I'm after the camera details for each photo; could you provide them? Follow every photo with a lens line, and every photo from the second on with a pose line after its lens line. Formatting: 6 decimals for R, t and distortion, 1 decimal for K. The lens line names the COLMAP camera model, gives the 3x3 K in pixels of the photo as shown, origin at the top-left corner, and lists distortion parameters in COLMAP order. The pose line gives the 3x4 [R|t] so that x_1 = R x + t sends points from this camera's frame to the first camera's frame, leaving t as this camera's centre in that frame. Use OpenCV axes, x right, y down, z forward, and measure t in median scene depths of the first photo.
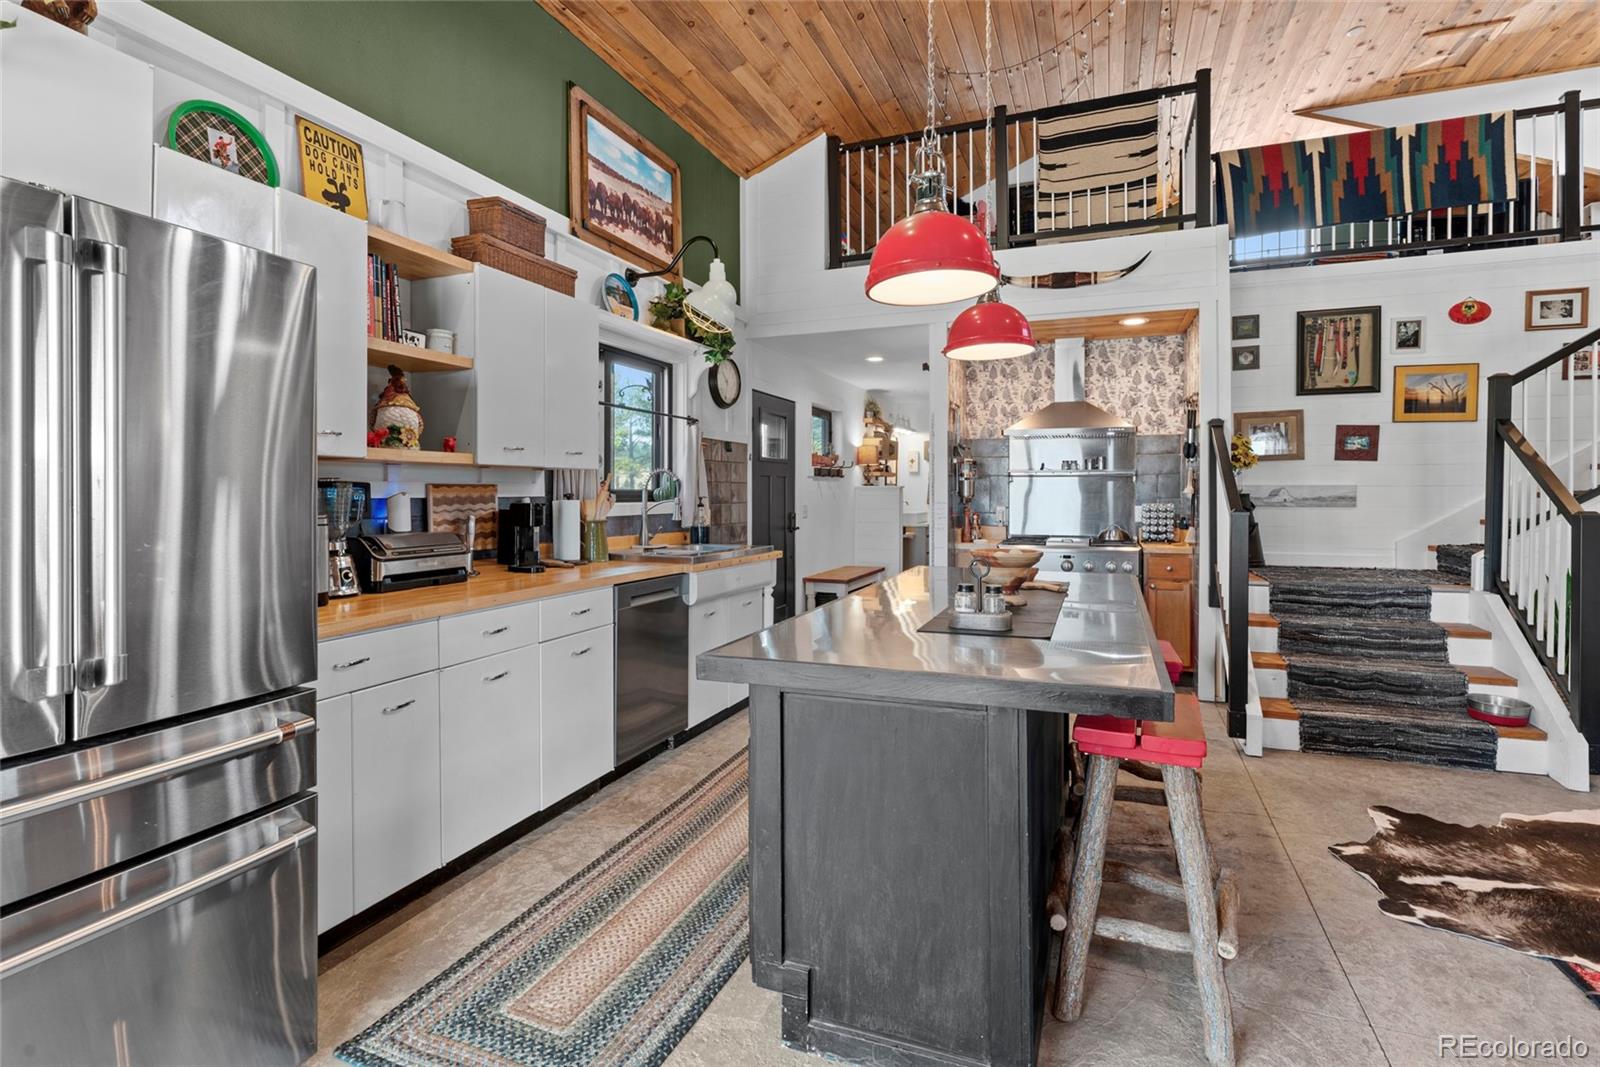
lens RADIAL K [[788.1, 0, 796.5], [0, 788.1, 490.5], [0, 0, 1]] dist [0.002064, -0.000066]
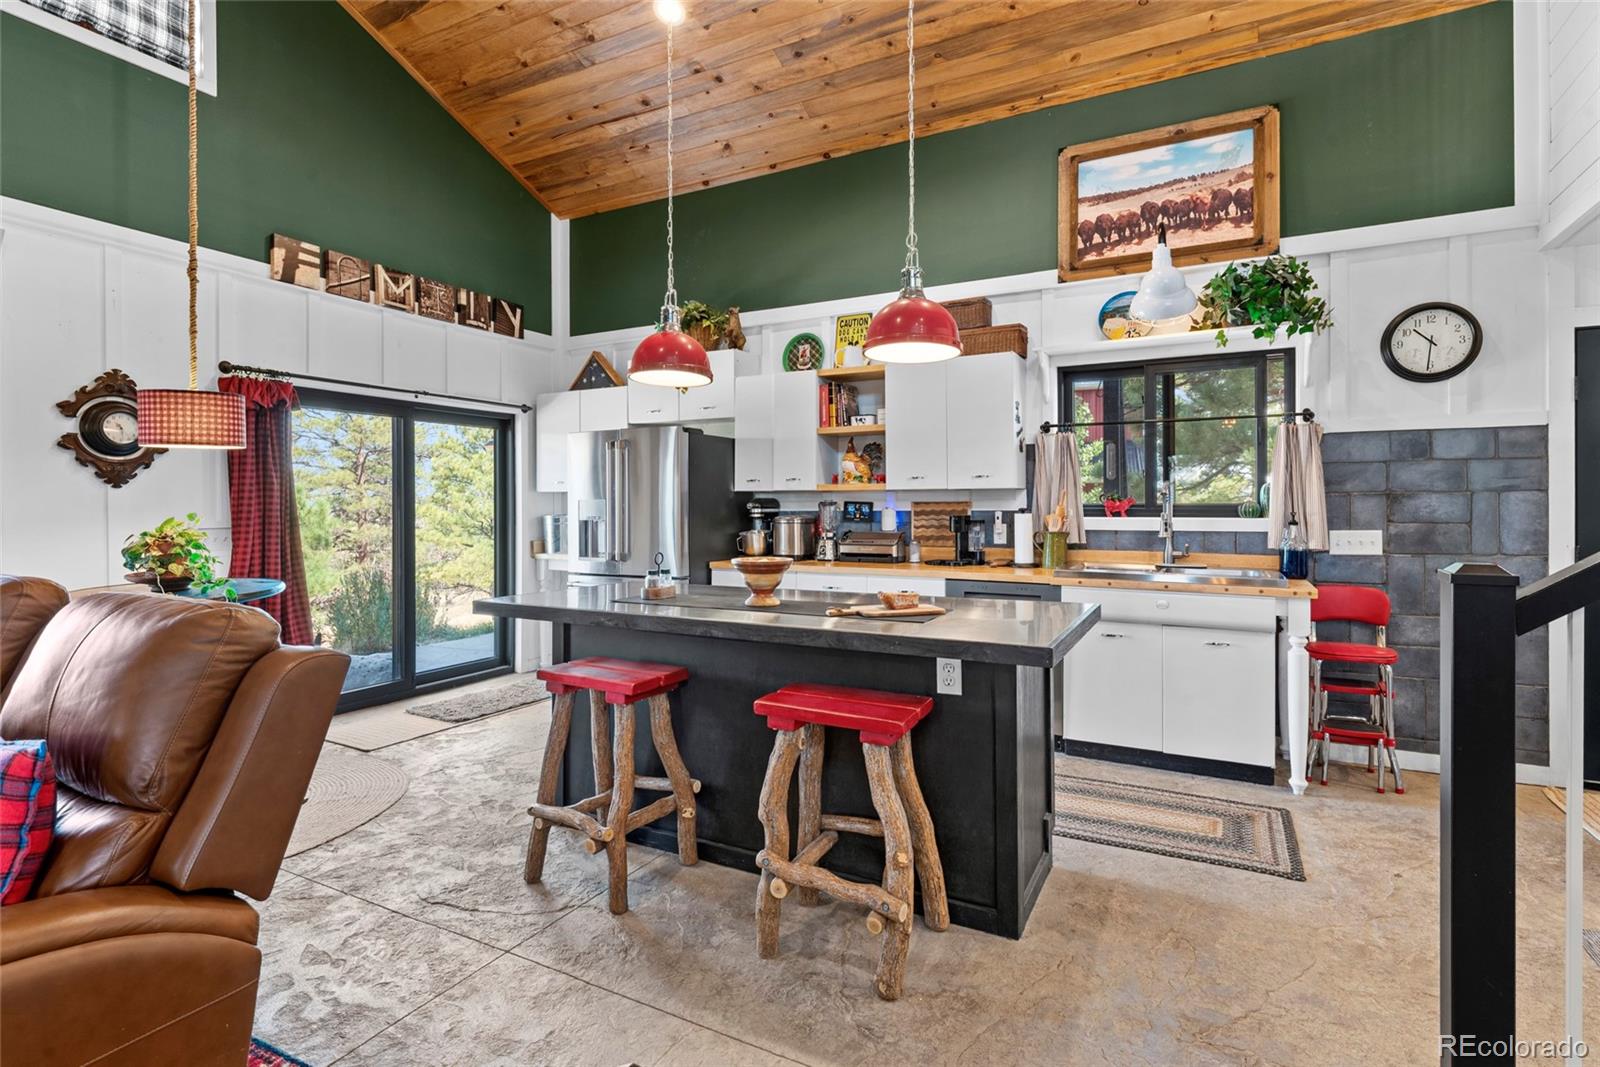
lens RADIAL K [[778.8, 0, 801.9], [0, 778.8, 504.9], [0, 0, 1]] dist [0.001577, 0.000807]
pose [[-0.110525, -0.001685, -0.993872, 0.719821], [0.006792, 0.999974, -0.002451, -0.000451], [0.993850, -0.007021, -0.110511, 0.612271]]
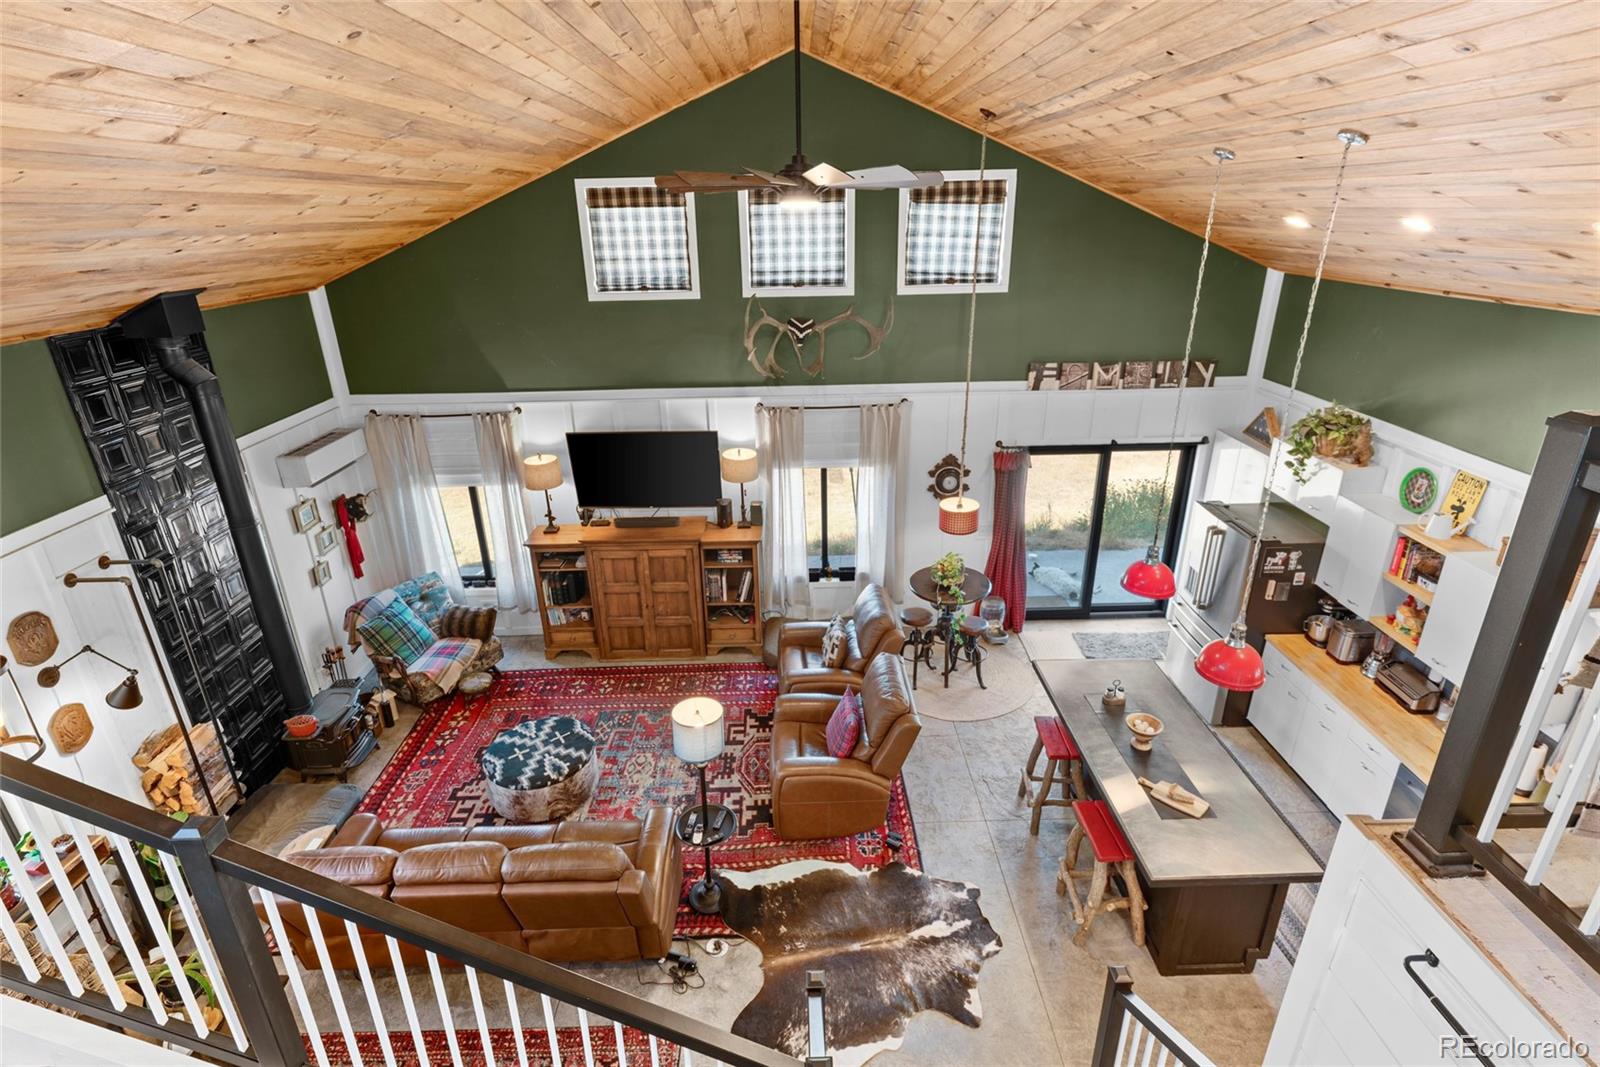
lens RADIAL K [[775.7, 0, 800.4], [0, 775.7, 526.2], [0, 0, 1]] dist [-0.003555, -0.000351]
pose [[-0.923199, 0.158720, -0.350018, 0.885707], [0.016965, 0.926680, 0.375469, -0.603304], [0.383949, 0.340695, -0.858202, 1.141085]]
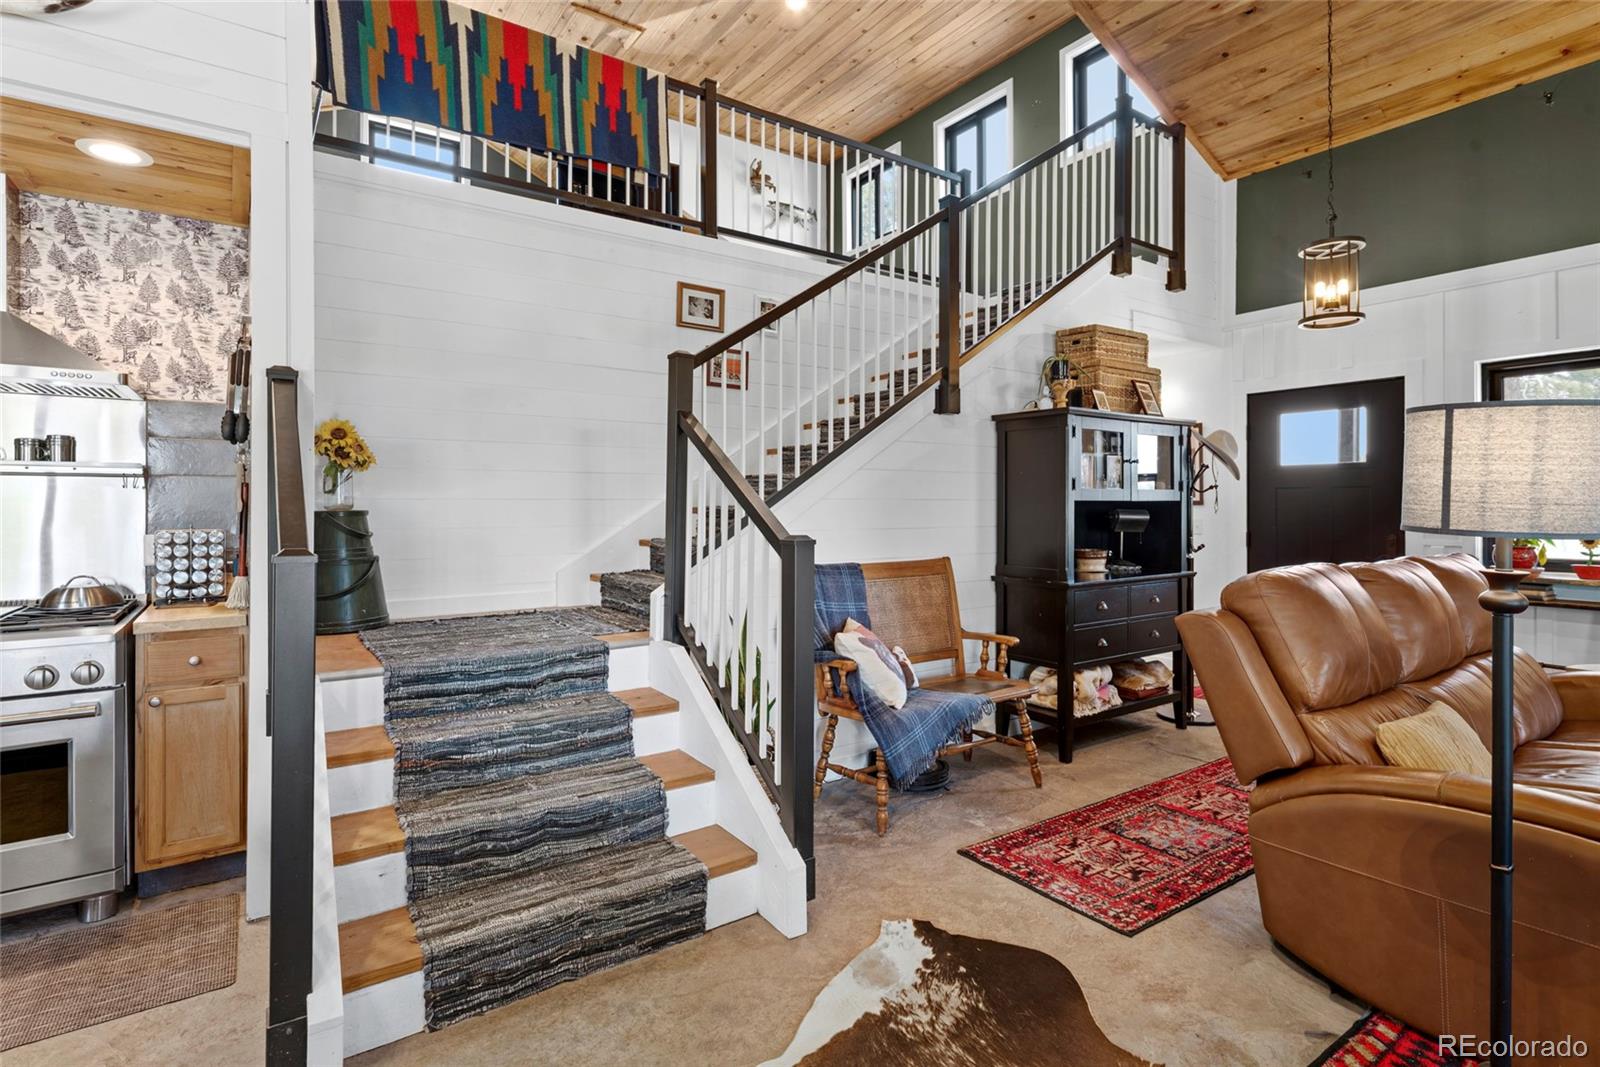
lens RADIAL K [[780.6, 0, 798.7], [0, 780.6, 501.5], [0, 0, 1]] dist [0.002709, 0.000272]
pose [[0.553970, 0.003822, 0.832528, 0.283449], [-0.000674, 0.999991, -0.004142, -0.000726], [-0.832536, 0.001734, 0.553968, 0.421423]]
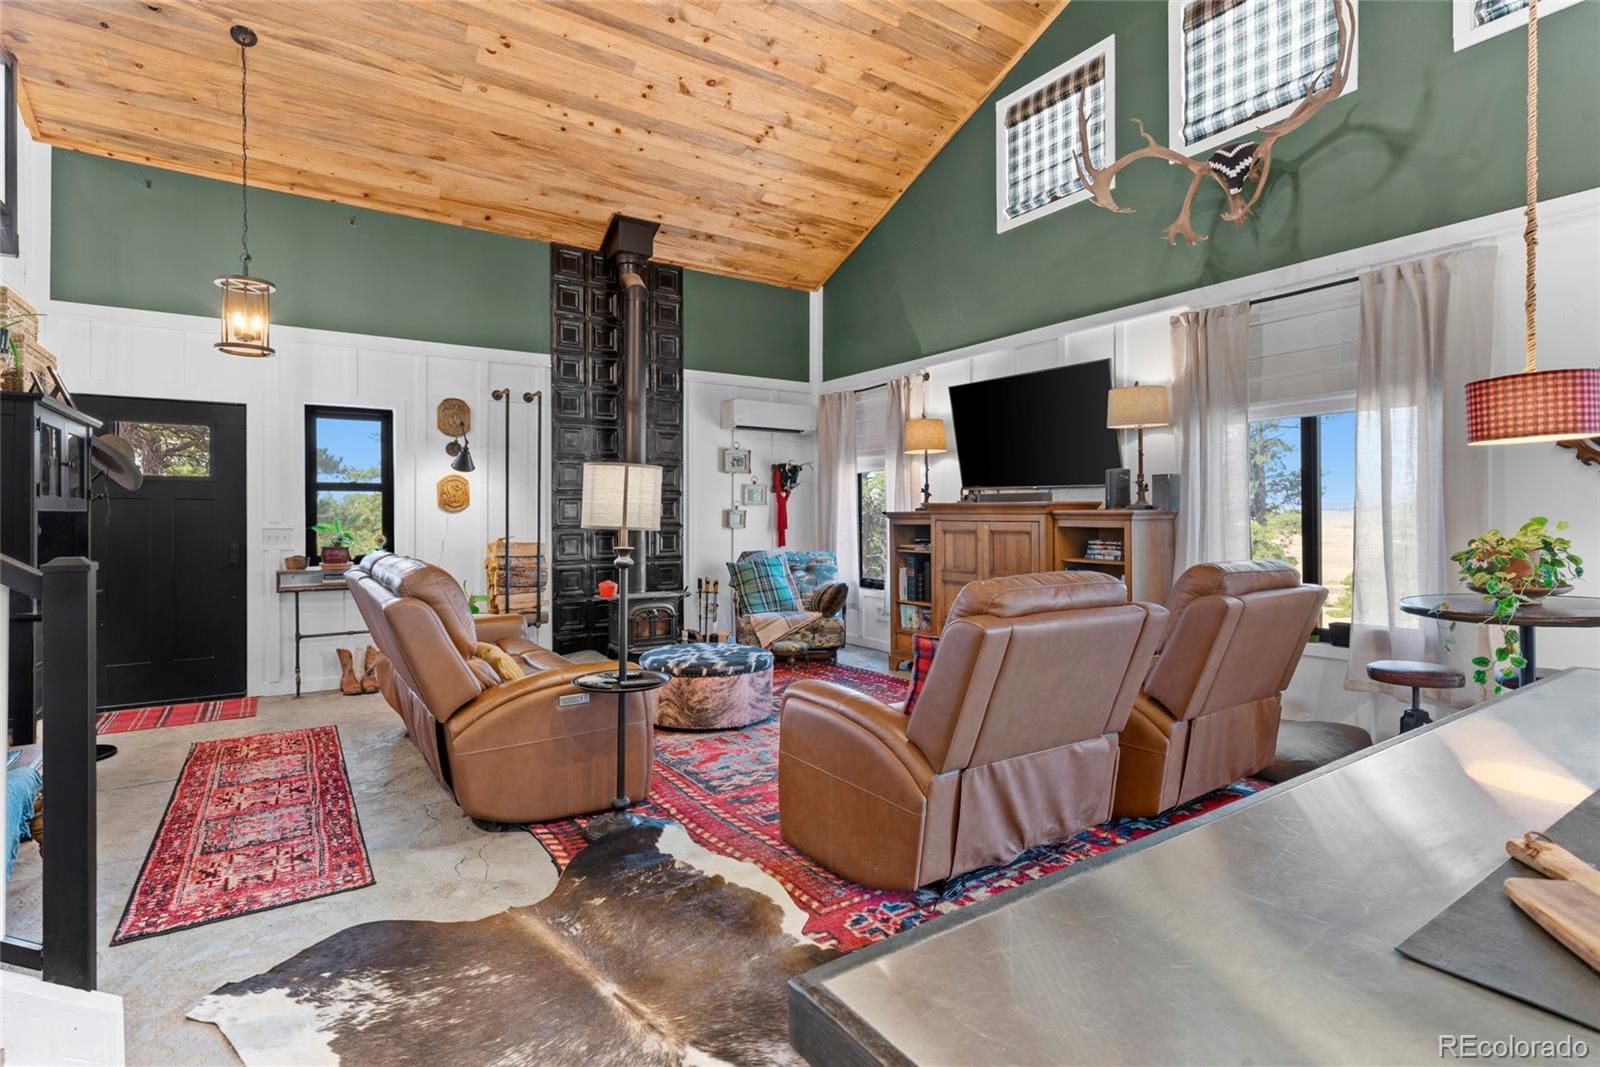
lens RADIAL K [[776.5, 0, 798.0], [0, 776.5, 512.6], [0, 0, 1]] dist [0.004063, 0.000543]
pose [[-0.822139, 0.004405, 0.569269, 0.228964], [0.001499, 0.999983, -0.005572, 0.001695], [-0.569284, -0.003728, -0.822132, 0.800396]]
